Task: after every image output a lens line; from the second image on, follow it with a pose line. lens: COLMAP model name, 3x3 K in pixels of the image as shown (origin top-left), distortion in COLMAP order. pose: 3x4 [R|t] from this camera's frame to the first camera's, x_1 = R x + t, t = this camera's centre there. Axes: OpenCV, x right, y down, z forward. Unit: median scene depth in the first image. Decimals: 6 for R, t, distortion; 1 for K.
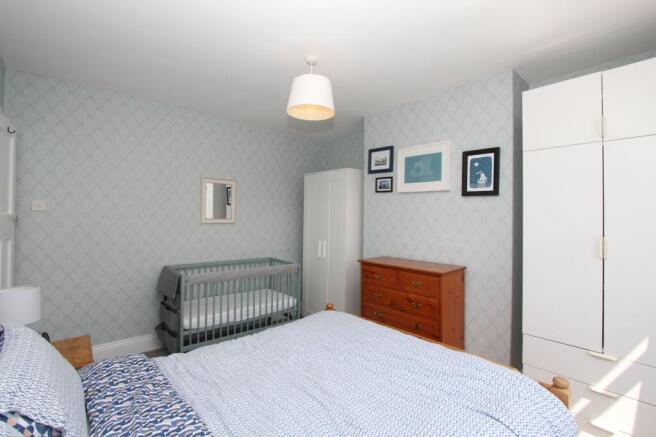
lens RADIAL K [[304.2, 0, 327.1], [0, 304.2, 218.5], [0, 0, 1]] dist [0.000316, -0.000096]
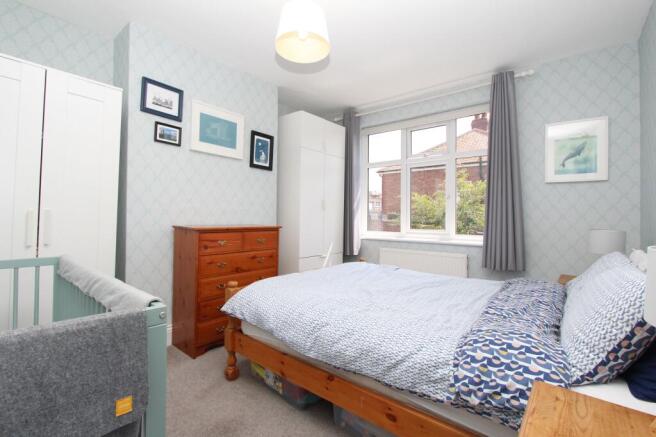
lens RADIAL K [[304.2, 0, 327.7], [0, 304.2, 216.9], [0, 0, 1]] dist [0.000316, -0.000096]
pose [[-0.144382, -0.025049, 0.989205, -0.742030], [-0.020422, 0.999542, 0.022330, 0.085277], [-0.989311, -0.016978, -0.144827, 0.805797]]
